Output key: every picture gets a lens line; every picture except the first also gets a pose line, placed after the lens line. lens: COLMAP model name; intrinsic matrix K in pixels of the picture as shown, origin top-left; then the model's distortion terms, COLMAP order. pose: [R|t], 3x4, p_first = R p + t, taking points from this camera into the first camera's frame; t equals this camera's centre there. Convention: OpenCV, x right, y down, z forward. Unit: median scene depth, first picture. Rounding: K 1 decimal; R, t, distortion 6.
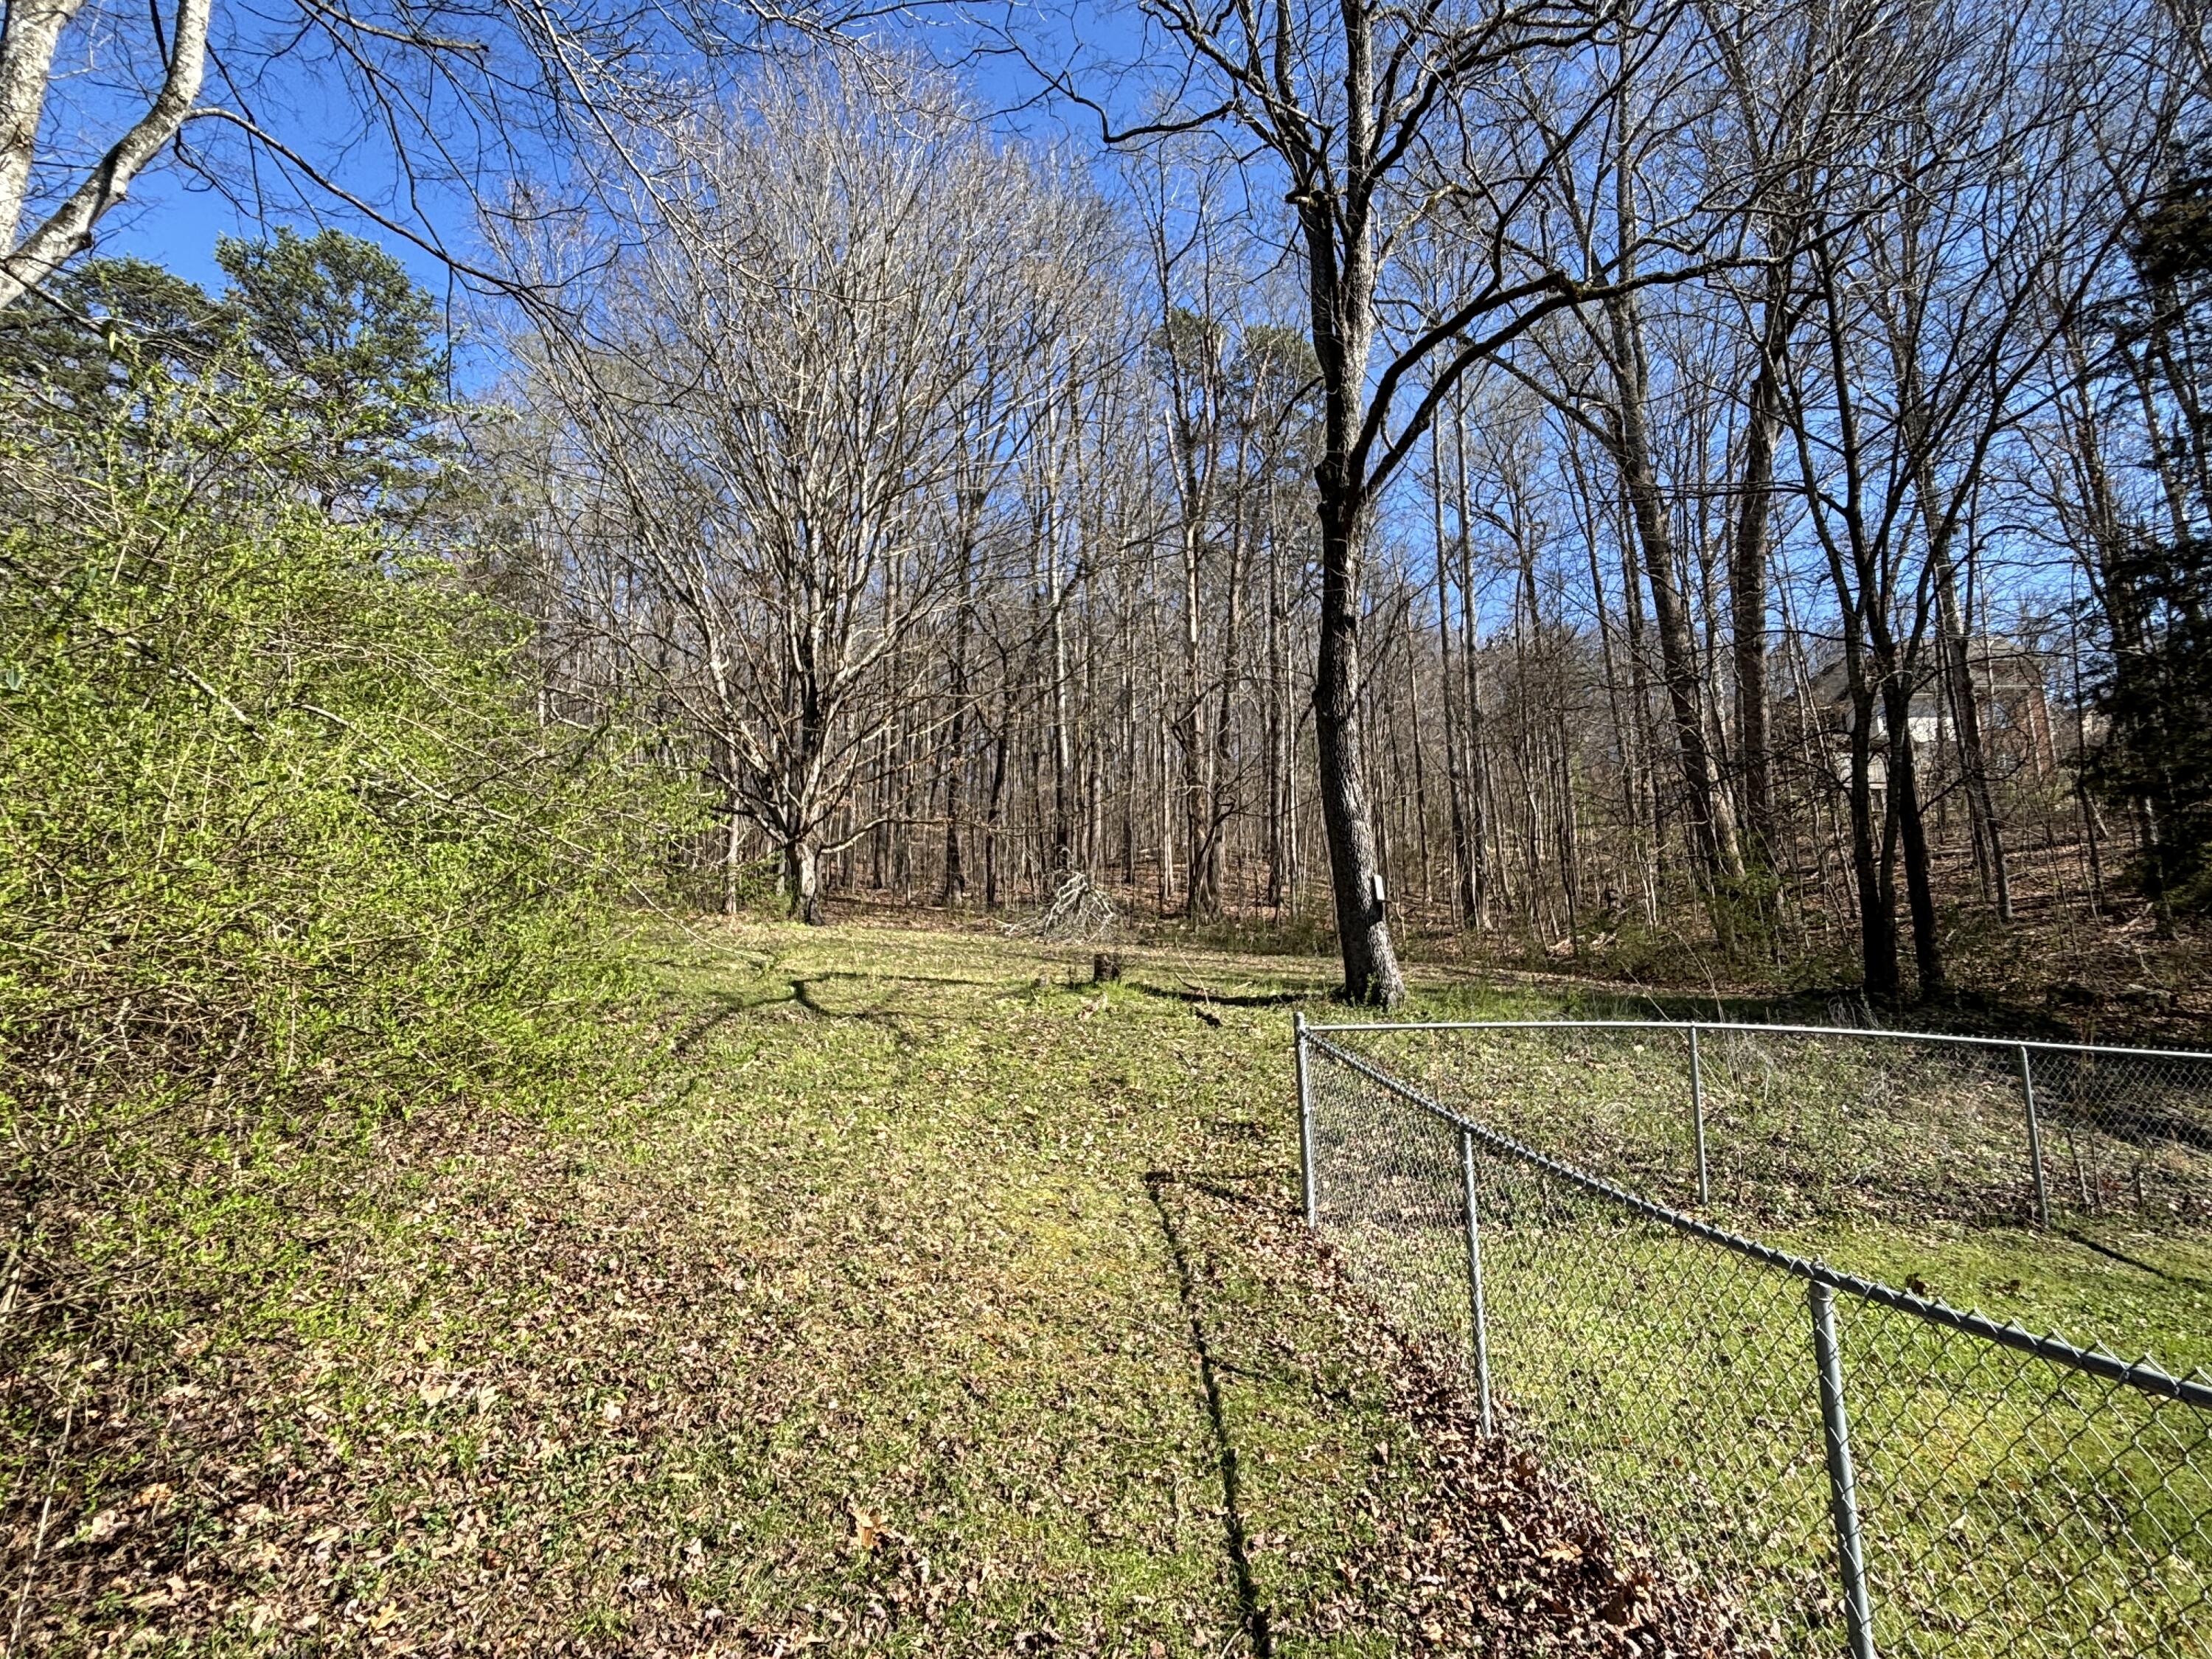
lens RADIAL K [[1180.8, 0, 1104.1], [0, 1180.8, 833.8], [0, 0, 1]] dist [-0.002643, -0.002794]
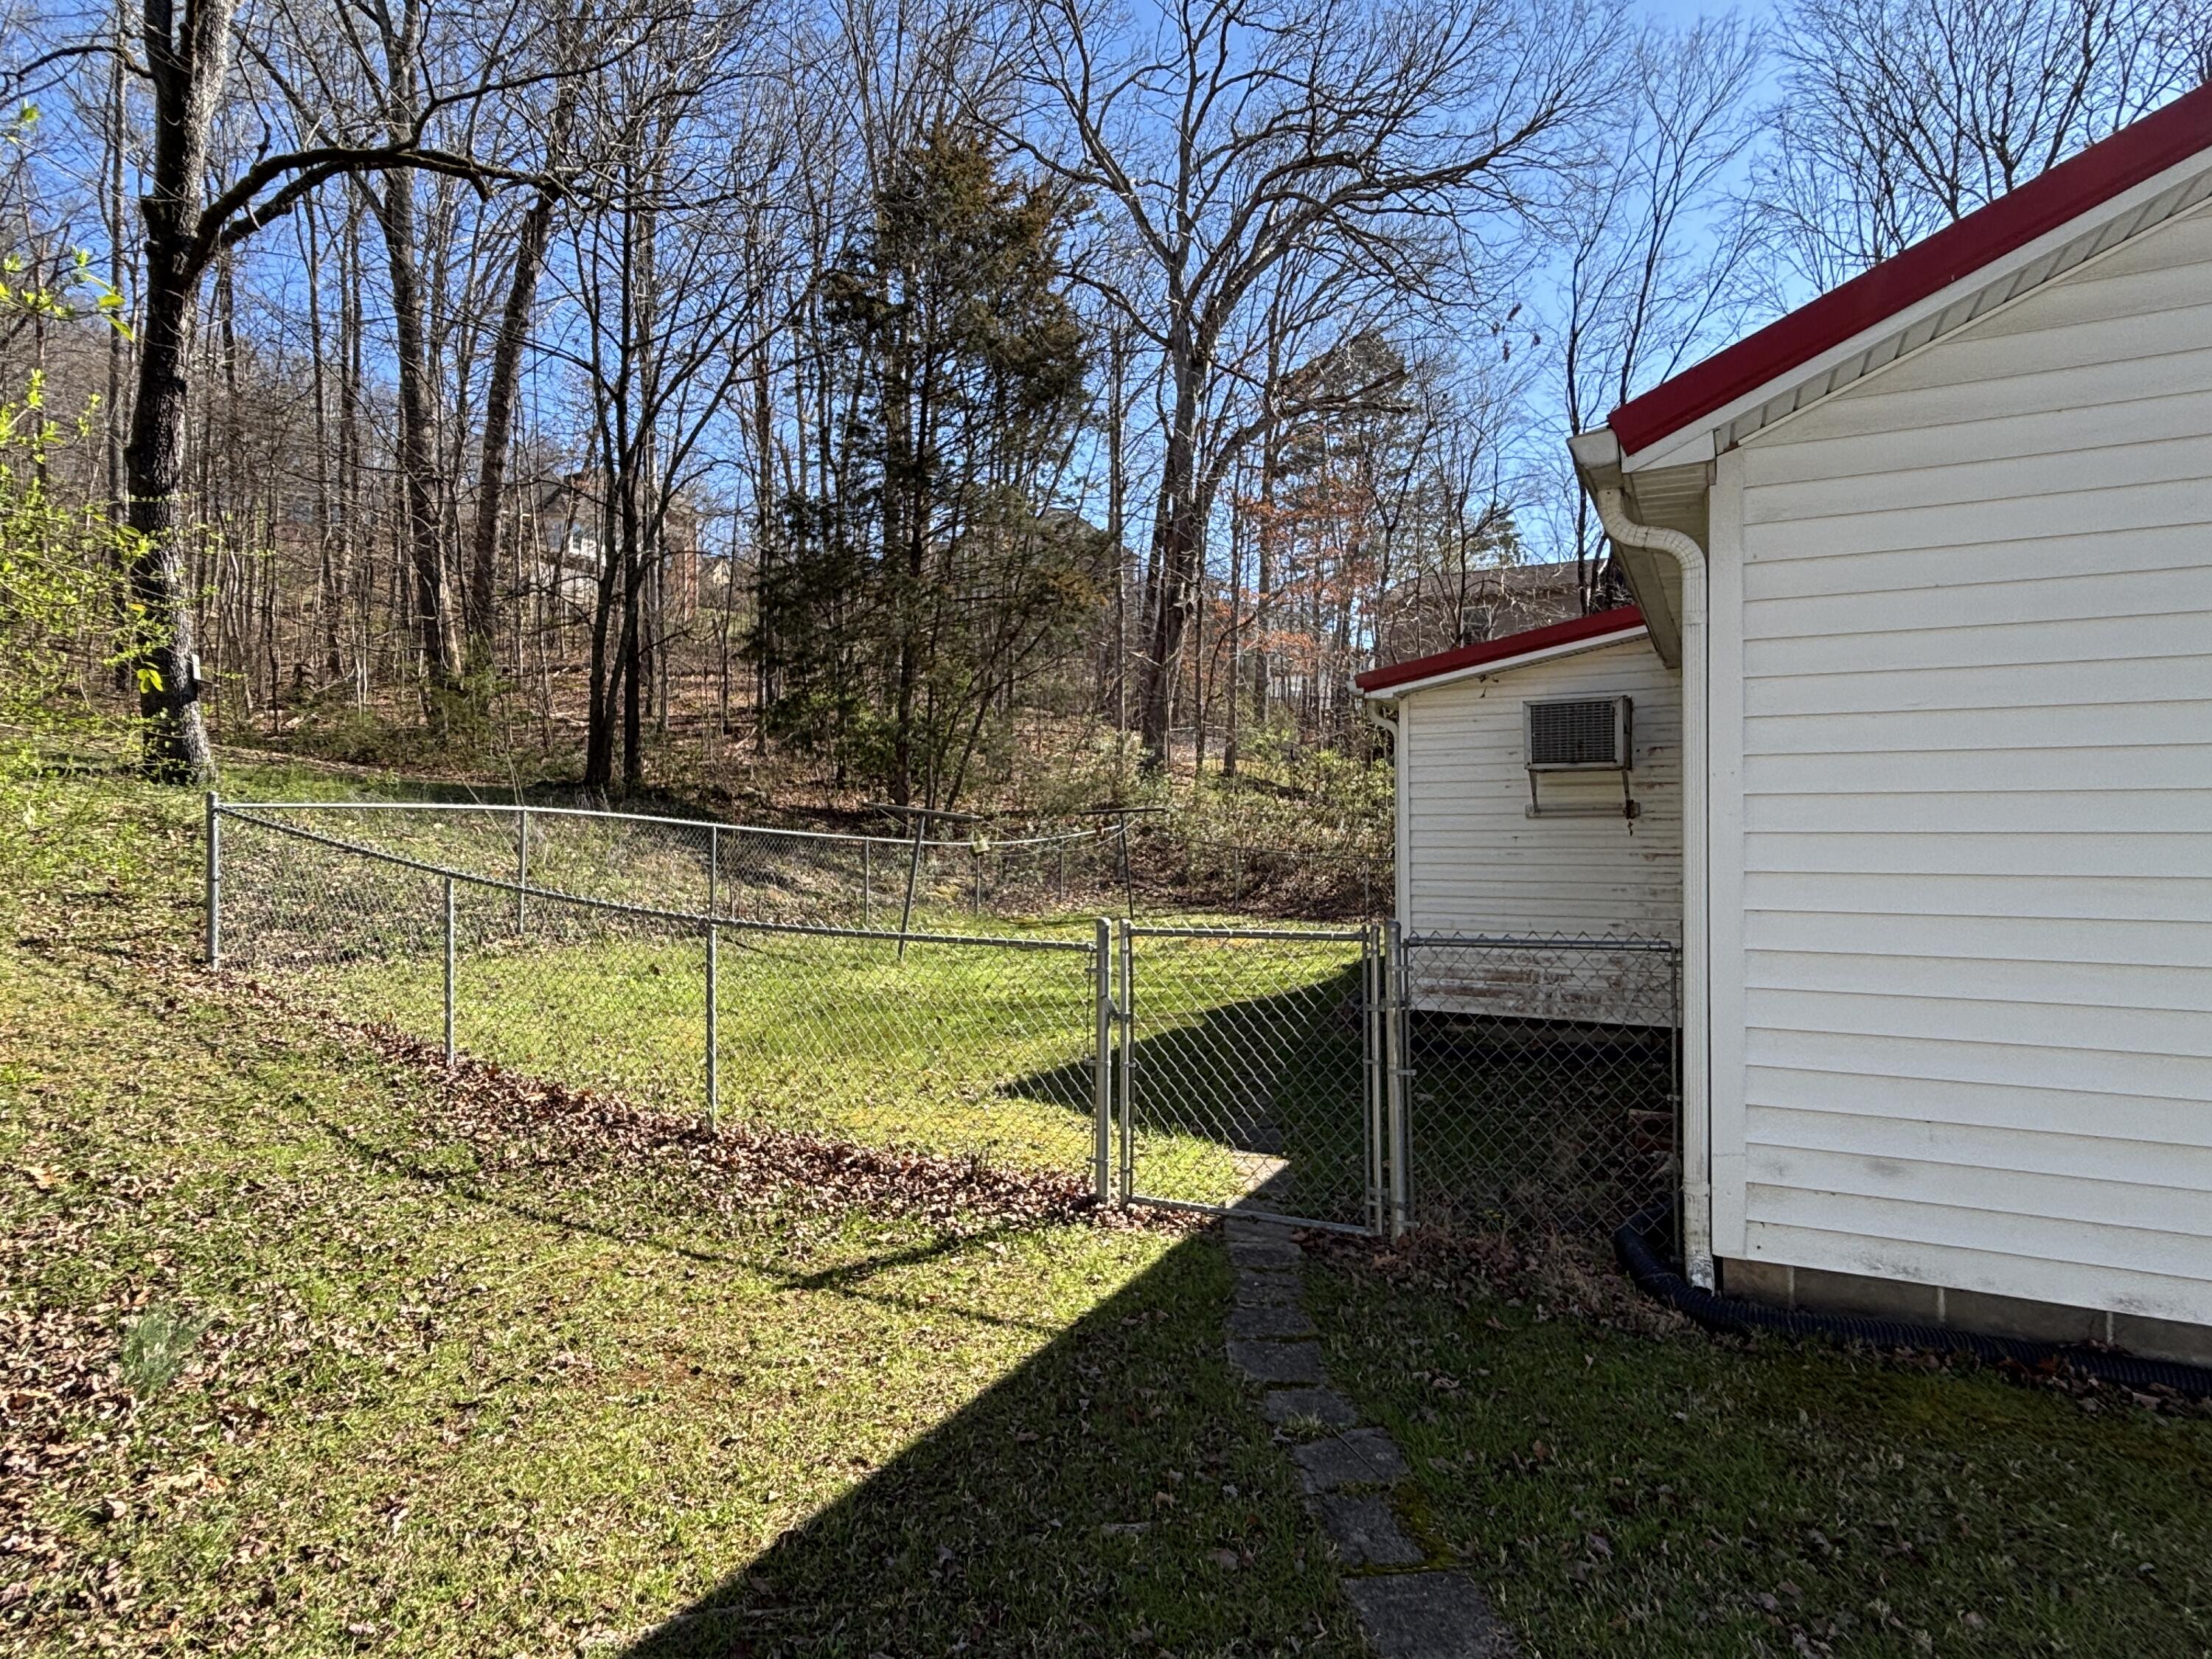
lens RADIAL K [[1180.8, 0, 1106.7], [0, 1180.8, 826.0], [0, 0, 1]] dist [-0.002643, -0.002794]
pose [[0.513628, 0.004506, 0.858001, -0.222099], [-0.151312, 0.984789, 0.085409, -0.022931], [-0.844566, -0.173694, 0.506497, -0.177972]]
